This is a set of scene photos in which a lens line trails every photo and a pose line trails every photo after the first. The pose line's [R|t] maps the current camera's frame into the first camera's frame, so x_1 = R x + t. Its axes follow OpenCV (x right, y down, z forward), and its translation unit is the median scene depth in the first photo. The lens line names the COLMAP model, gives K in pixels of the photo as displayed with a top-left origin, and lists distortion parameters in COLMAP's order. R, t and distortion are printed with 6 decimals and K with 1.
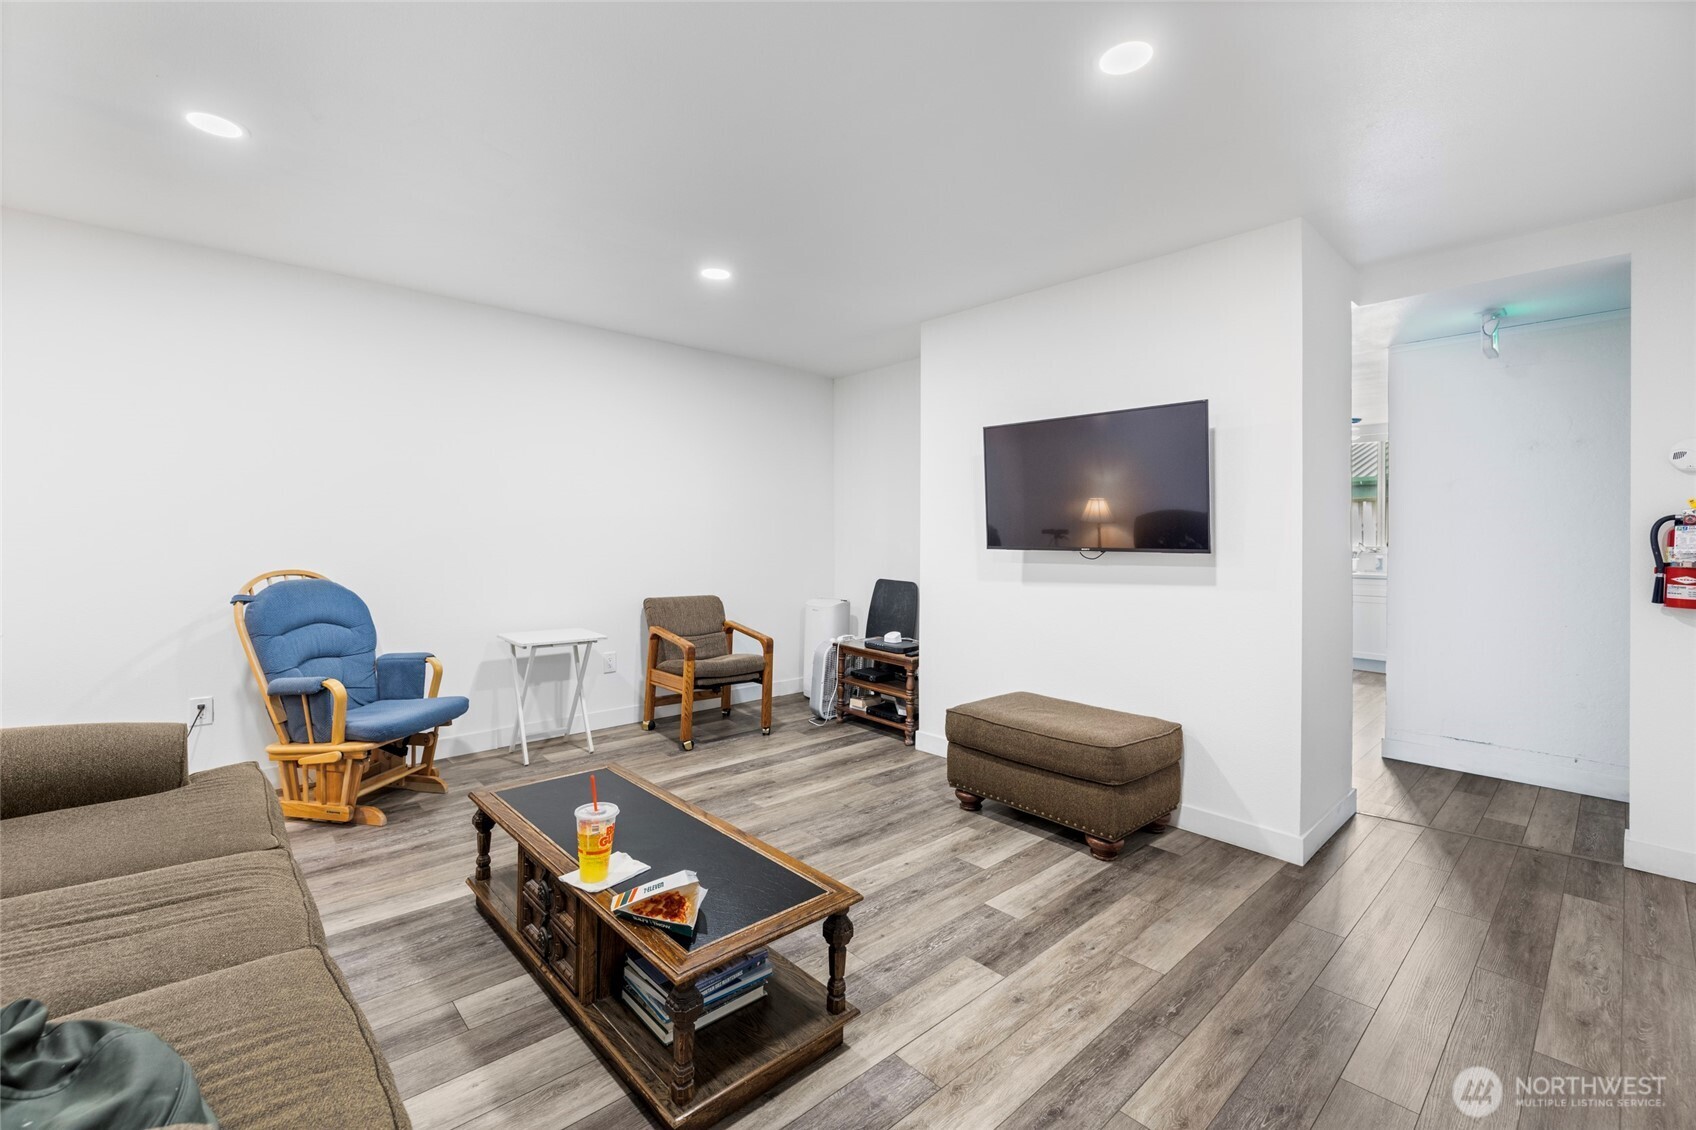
lens RADIAL K [[730.8, 0, 849.2], [0, 730.8, 553.8], [0, 0, 1]] dist [0.002739, -0.000643]
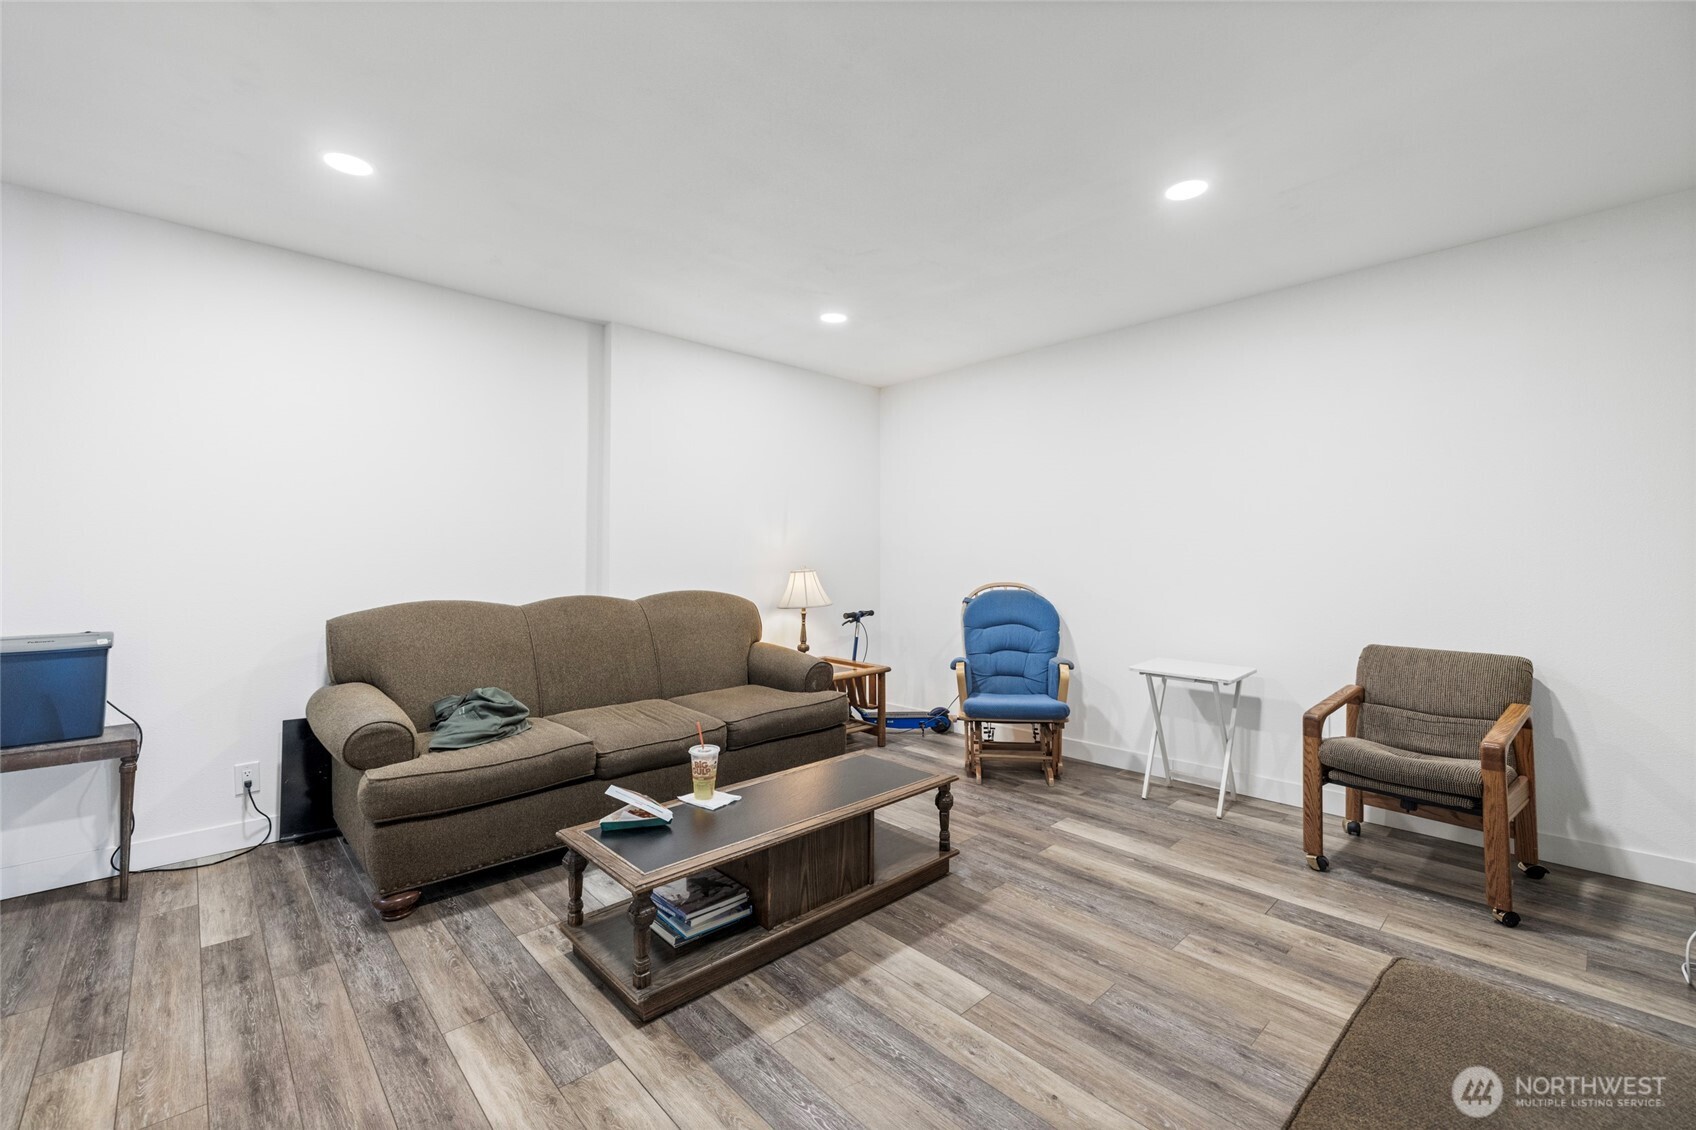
lens RADIAL K [[730.8, 0, 845.4], [0, 730.8, 566.9], [0, 0, 1]] dist [0.002739, -0.000643]
pose [[-0.017173, 0.000775, -0.999852, 0.558205], [-0.023002, 0.999735, 0.001170, -0.001927], [0.999588, 0.023019, -0.017151, 0.688312]]
